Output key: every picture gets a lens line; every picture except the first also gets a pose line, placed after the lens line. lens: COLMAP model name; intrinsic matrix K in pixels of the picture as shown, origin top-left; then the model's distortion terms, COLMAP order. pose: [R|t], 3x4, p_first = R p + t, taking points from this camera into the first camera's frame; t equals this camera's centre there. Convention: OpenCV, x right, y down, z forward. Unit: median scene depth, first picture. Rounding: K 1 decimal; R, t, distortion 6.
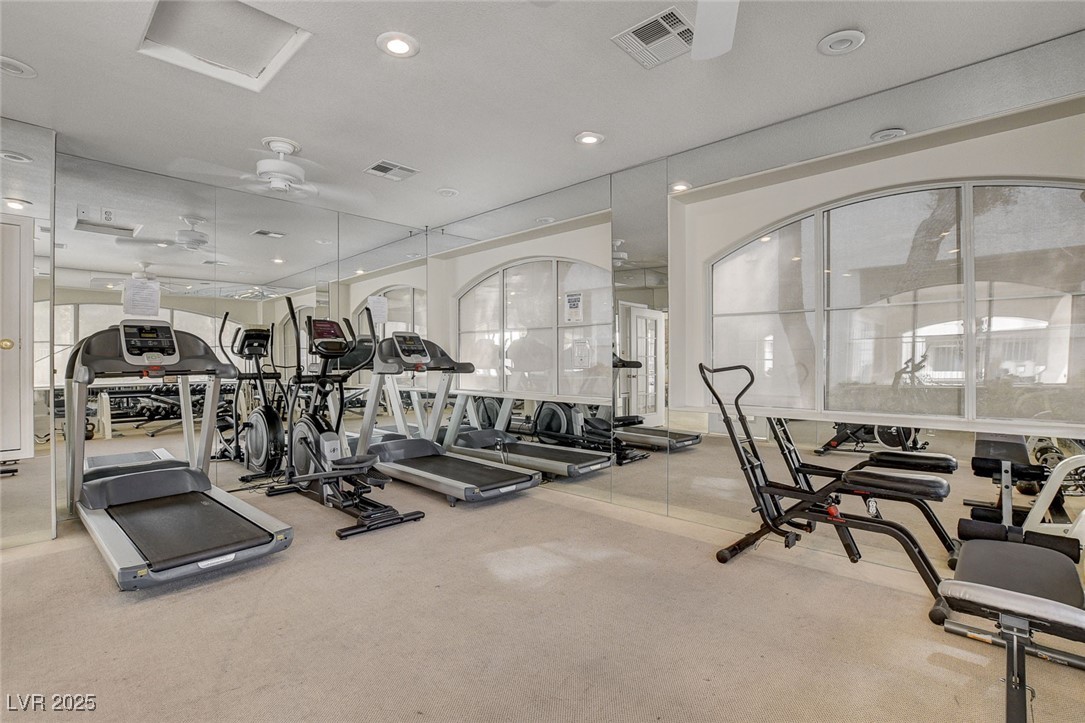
lens RADIAL K [[497.0, 0, 542.8], [0, 497.0, 361.1], [0, 0, 1]] dist [-0.024346, 0.002658]
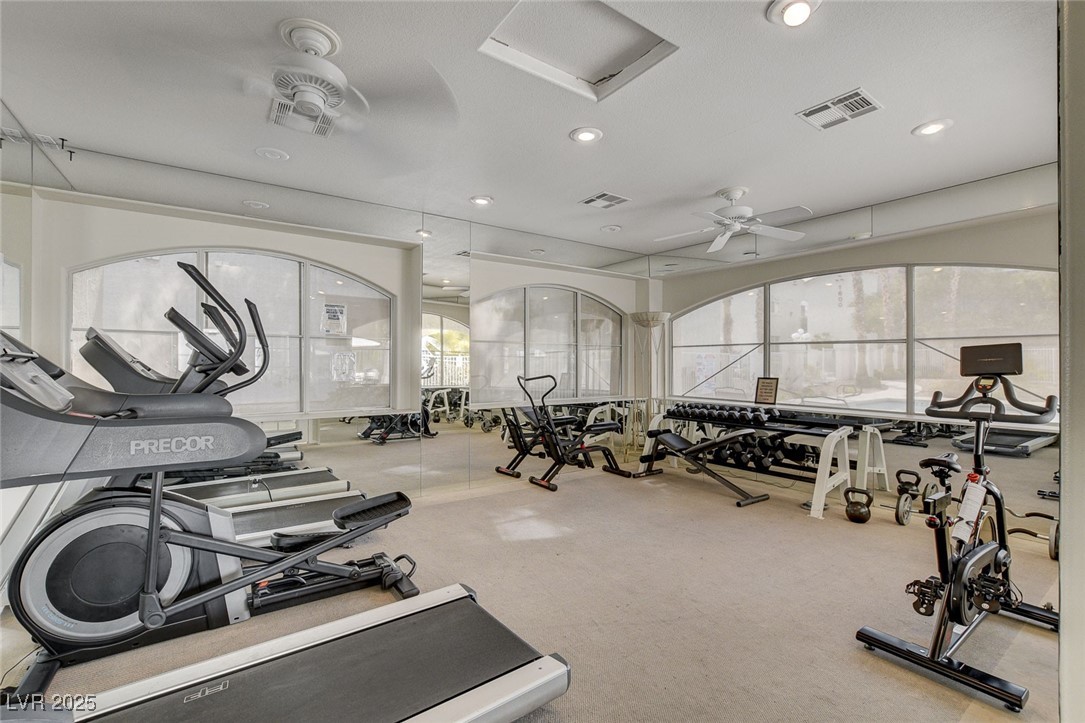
lens RADIAL K [[497.0, 0, 543.6], [0, 497.0, 359.0], [0, 0, 1]] dist [-0.024346, 0.002658]
pose [[0.228613, -0.007427, 0.973489, -1.224515], [-0.000341, 0.999970, 0.007709, -0.059155], [-0.973517, -0.002094, 0.228603, 0.602915]]
